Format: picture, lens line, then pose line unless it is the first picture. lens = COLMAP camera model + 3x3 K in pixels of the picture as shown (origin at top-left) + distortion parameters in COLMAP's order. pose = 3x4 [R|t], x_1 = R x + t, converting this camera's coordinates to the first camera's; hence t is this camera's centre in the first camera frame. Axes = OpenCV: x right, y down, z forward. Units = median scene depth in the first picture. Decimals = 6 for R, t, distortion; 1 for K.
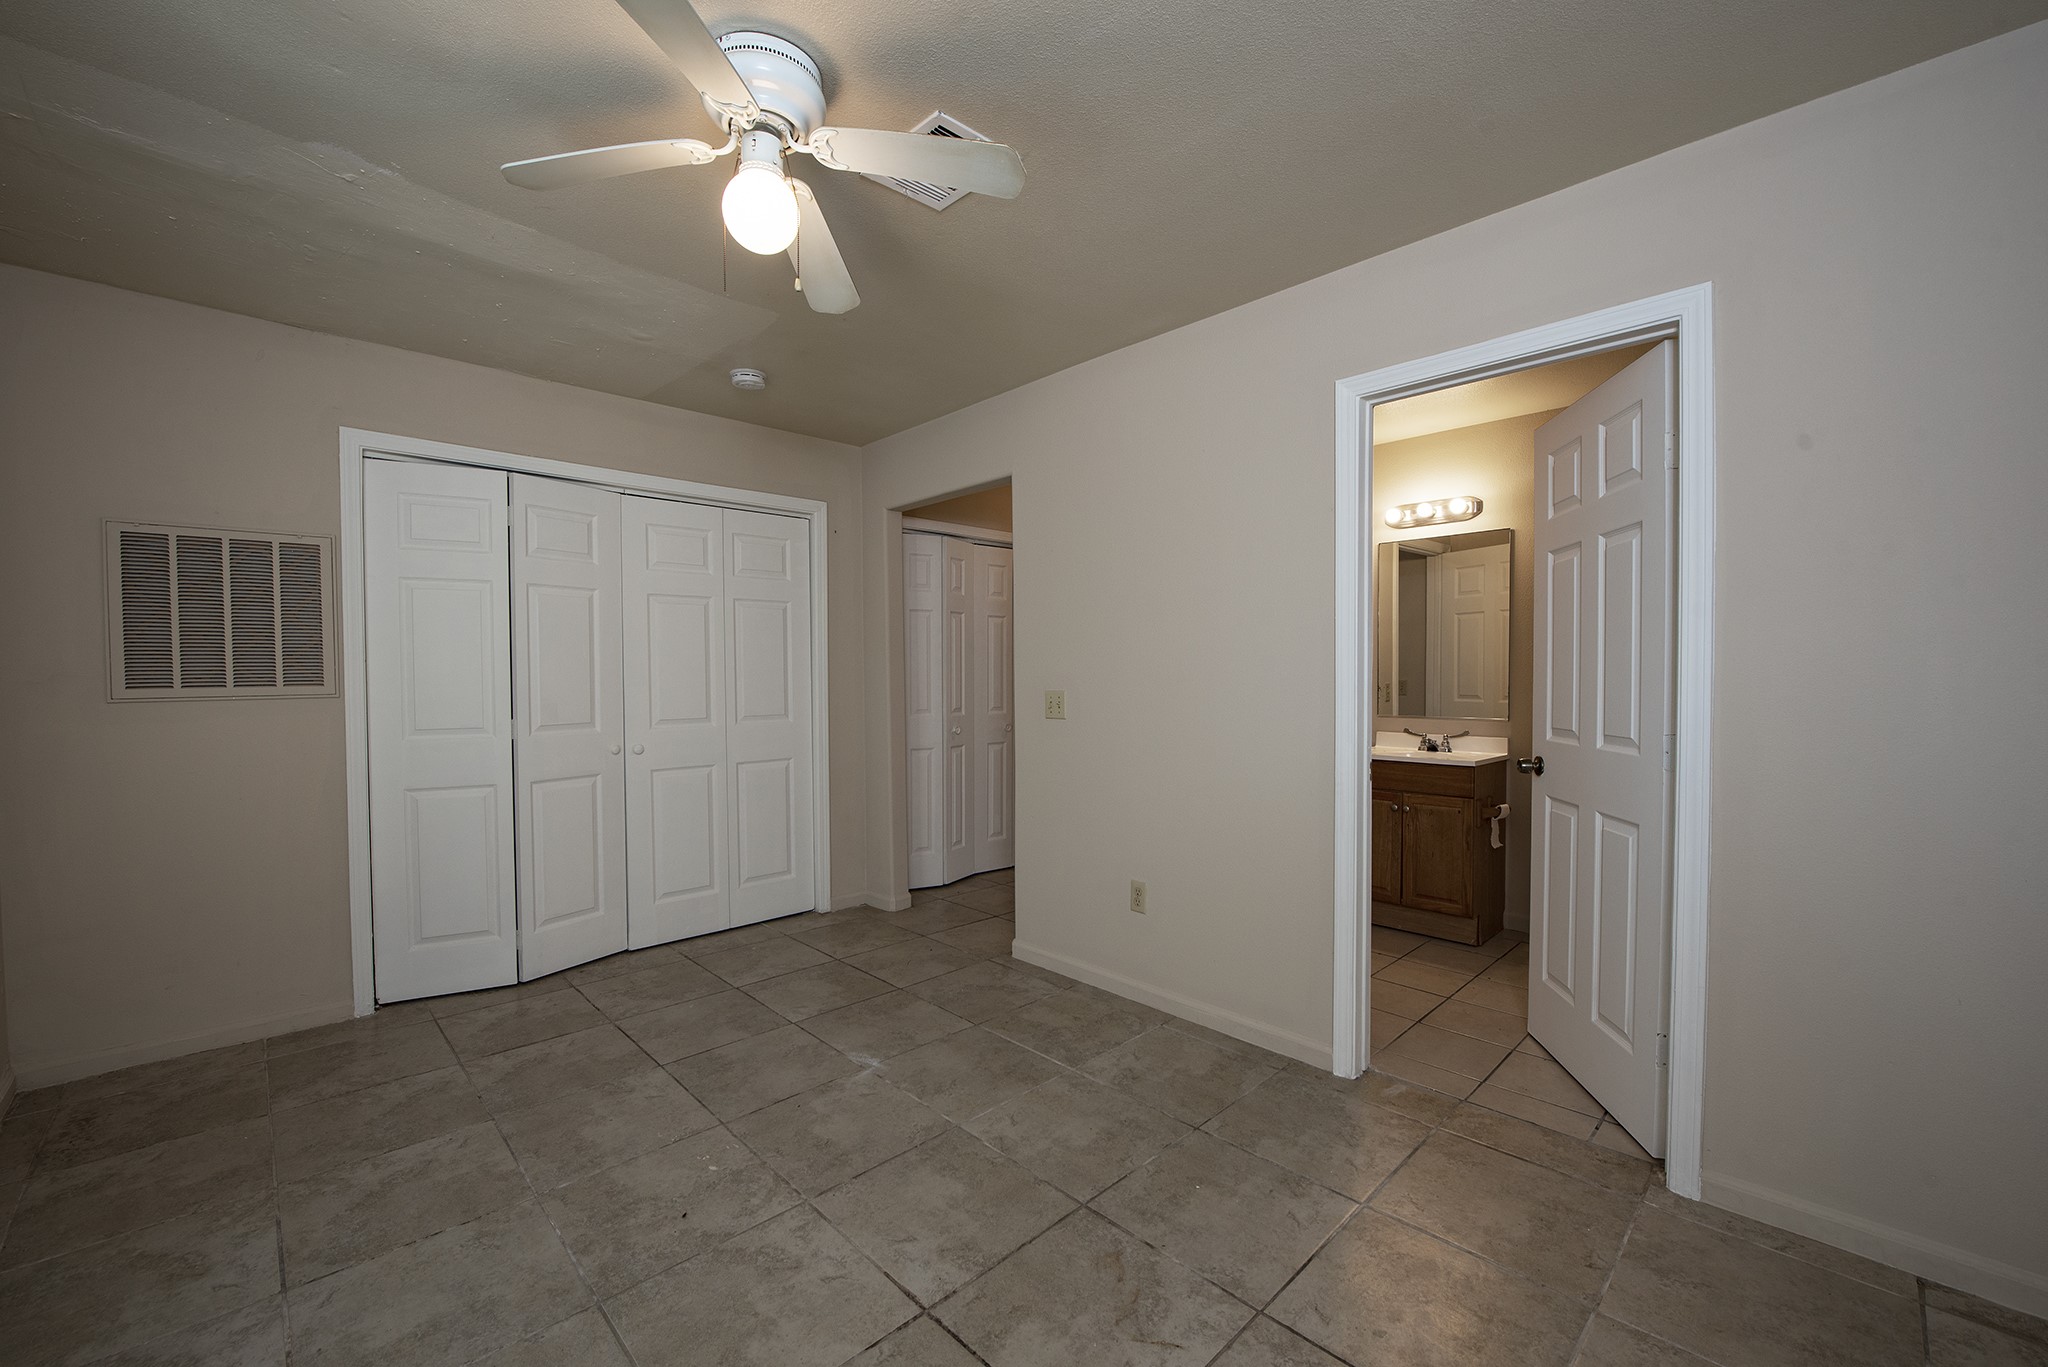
lens RADIAL K [[837.2, 0, 1024.0], [0, 837.2, 683.5], [0, 0, 1]] dist [-0.002263, -0.000619]
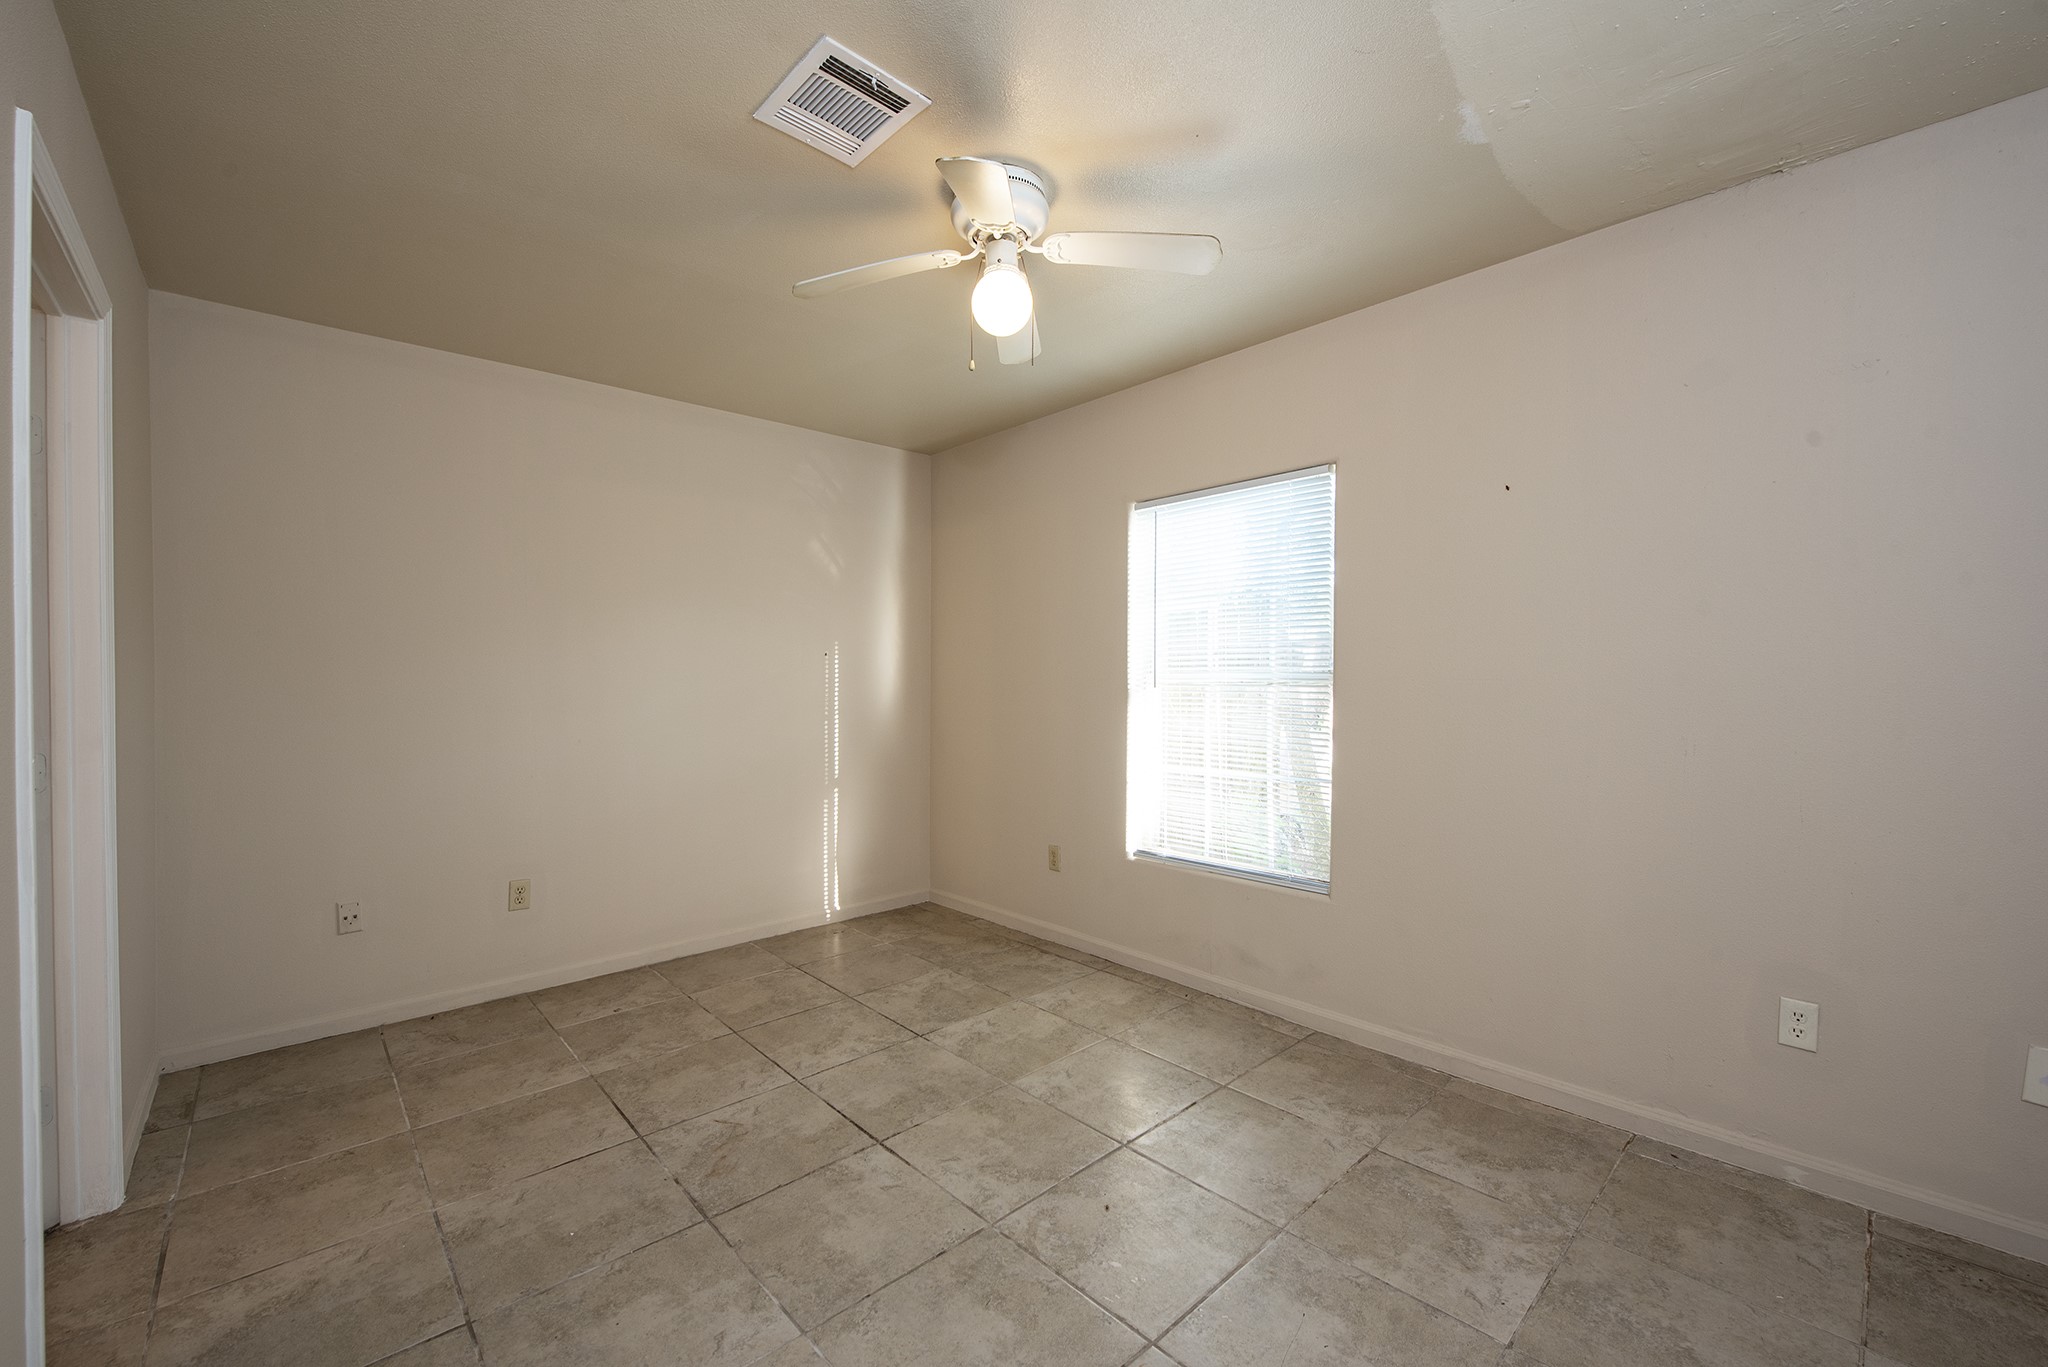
lens RADIAL K [[837.2, 0, 1024.0], [0, 837.2, 683.5], [0, 0, 1]] dist [-0.002263, -0.000619]
pose [[-0.999629, 0.011173, 0.024838, -0.344187], [0.011513, 0.999841, 0.013617, -0.012273], [-0.024682, 0.013898, -0.999599, 2.043139]]
